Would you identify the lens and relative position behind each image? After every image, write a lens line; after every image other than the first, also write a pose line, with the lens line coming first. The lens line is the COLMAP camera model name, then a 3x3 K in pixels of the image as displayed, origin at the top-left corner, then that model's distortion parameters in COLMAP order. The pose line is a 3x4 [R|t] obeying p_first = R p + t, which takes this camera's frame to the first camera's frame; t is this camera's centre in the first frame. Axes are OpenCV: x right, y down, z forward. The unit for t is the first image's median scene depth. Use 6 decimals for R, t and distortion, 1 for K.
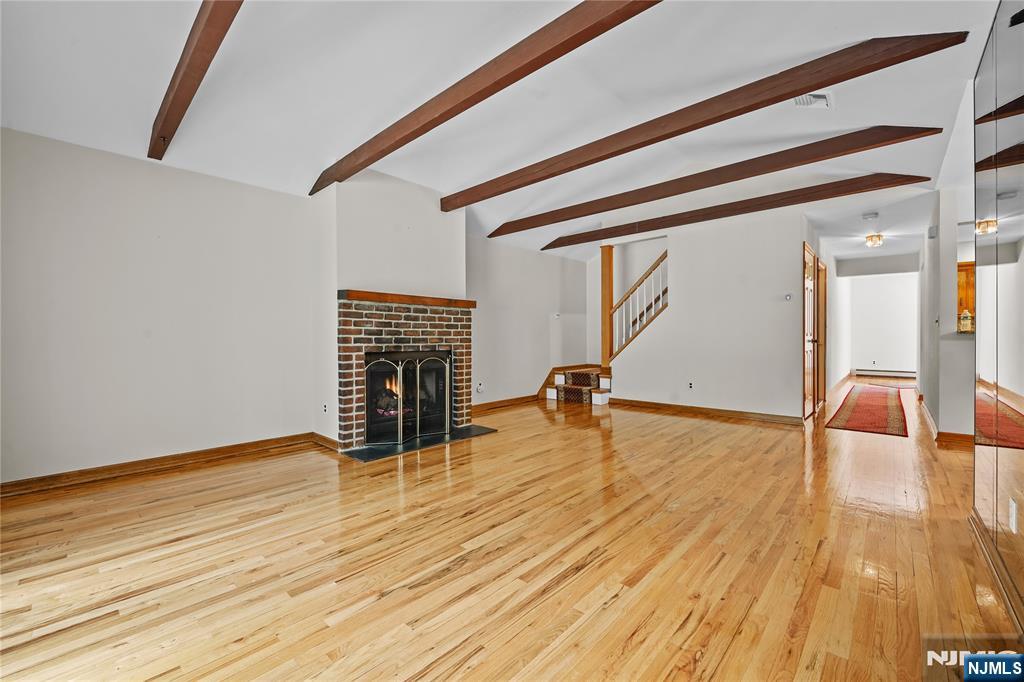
lens RADIAL K [[420.6, 0, 513.2], [0, 420.6, 339.9], [0, 0, 1]] dist [-0.008346, -0.000840]
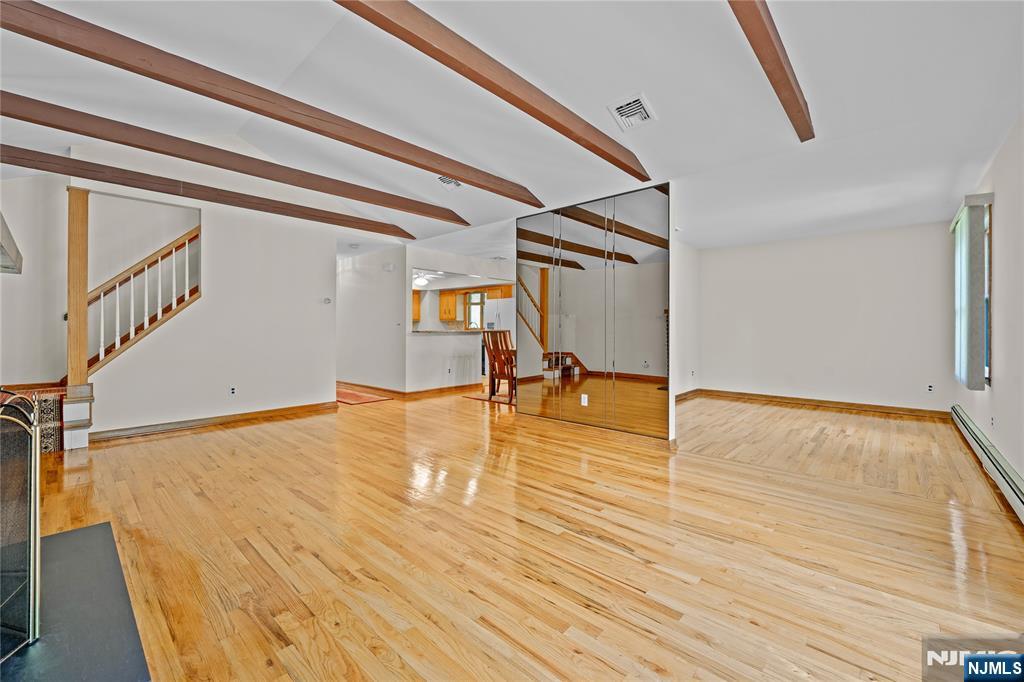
lens RADIAL K [[420.6, 0, 519.2], [0, 420.6, 321.2], [0, 0, 1]] dist [-0.008346, -0.000840]
pose [[-0.016582, 0.022779, 0.999603, -1.185820], [0.009392, 0.999700, -0.022625, -0.024948], [-0.999818, 0.009013, -0.016791, 1.101968]]
